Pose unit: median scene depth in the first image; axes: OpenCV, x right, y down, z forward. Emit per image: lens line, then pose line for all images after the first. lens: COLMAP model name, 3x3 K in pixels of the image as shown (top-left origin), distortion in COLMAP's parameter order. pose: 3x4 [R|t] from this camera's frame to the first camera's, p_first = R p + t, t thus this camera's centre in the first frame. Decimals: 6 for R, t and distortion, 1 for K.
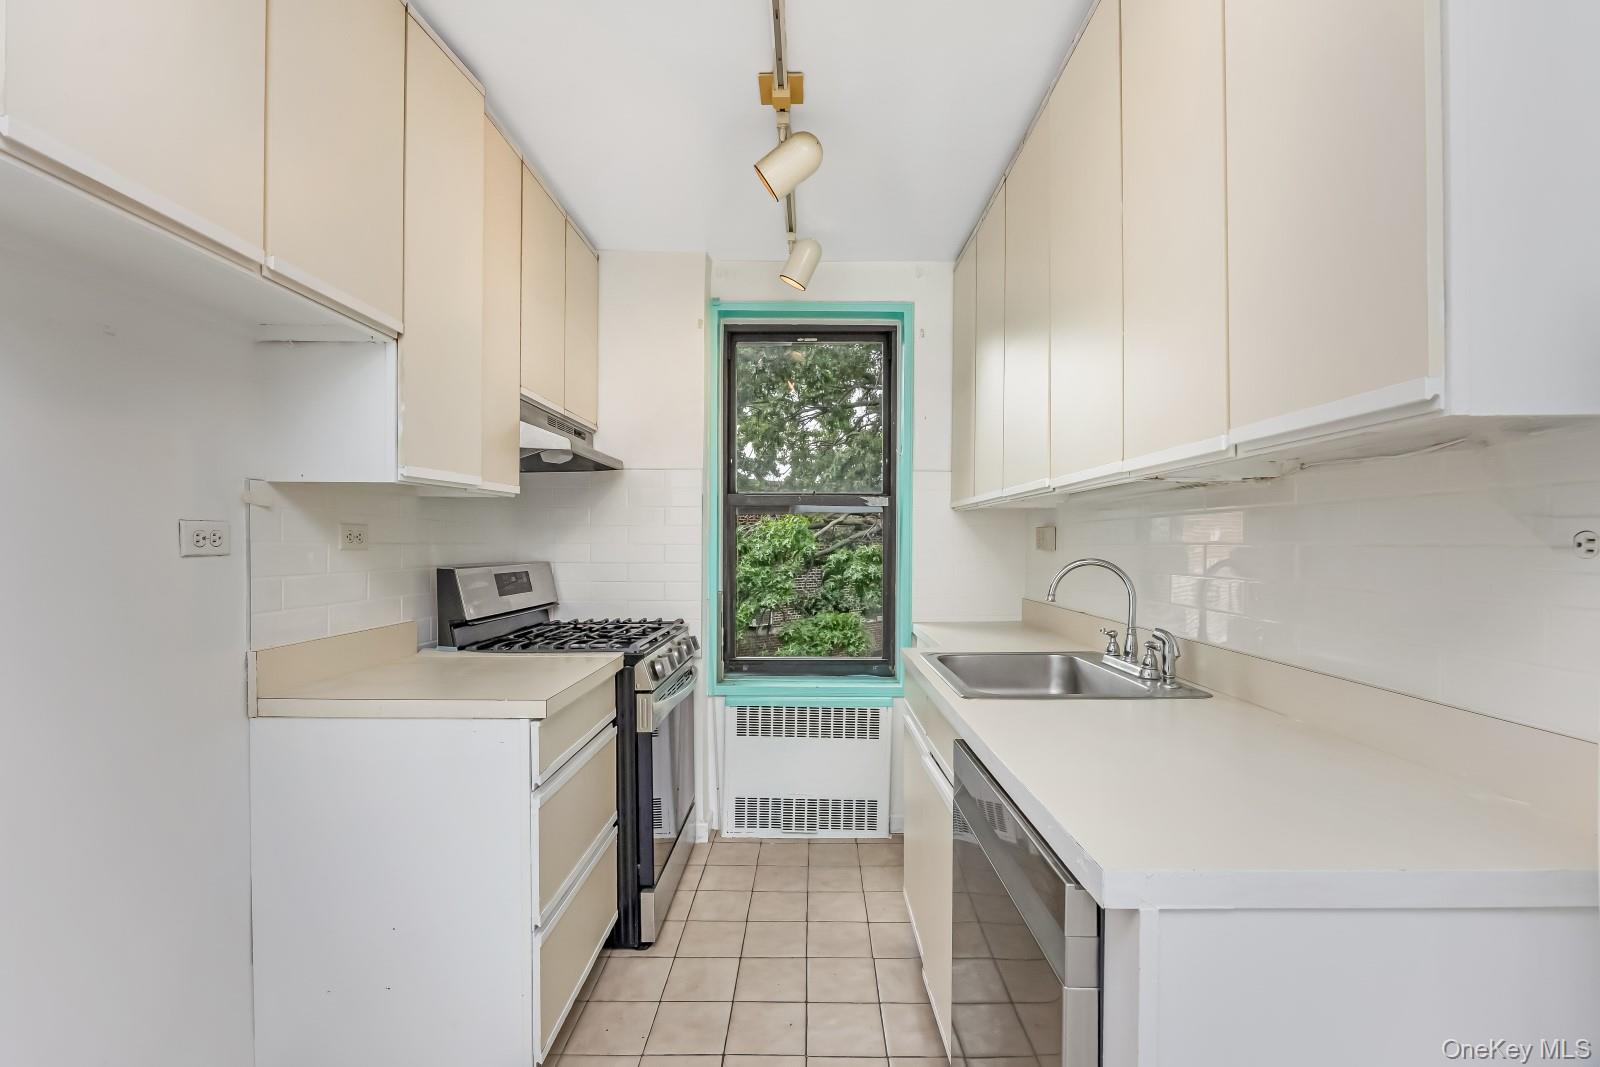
lens RADIAL K [[696.7, 0, 821.3], [0, 696.7, 562.5], [0, 0, 1]] dist [-0.015225, 0.000019]
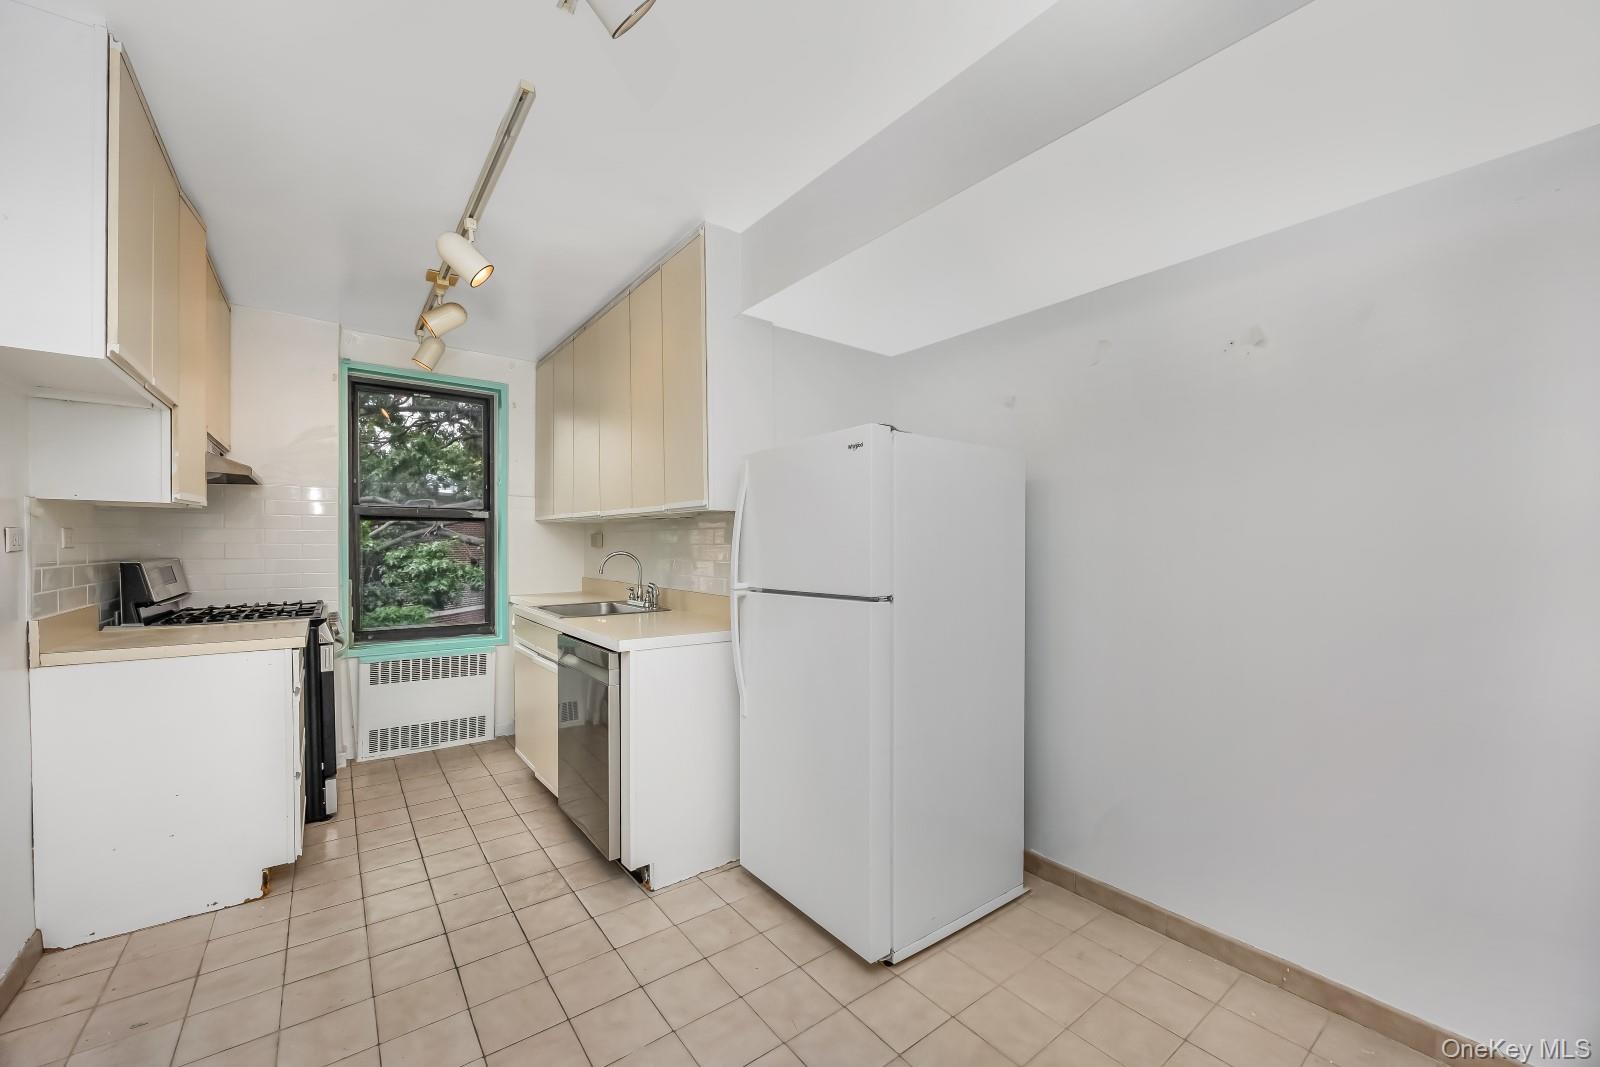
lens RADIAL K [[639.5, 0, 807.3], [0, 639.5, 546.4], [0, 0, 1]] dist [-0.003516, -0.000209]
pose [[0.803469, -0.001374, 0.595345, -0.179250], [0.013860, 0.999769, -0.016397, 0.011311], [-0.595186, 0.021426, 0.803303, -0.517822]]
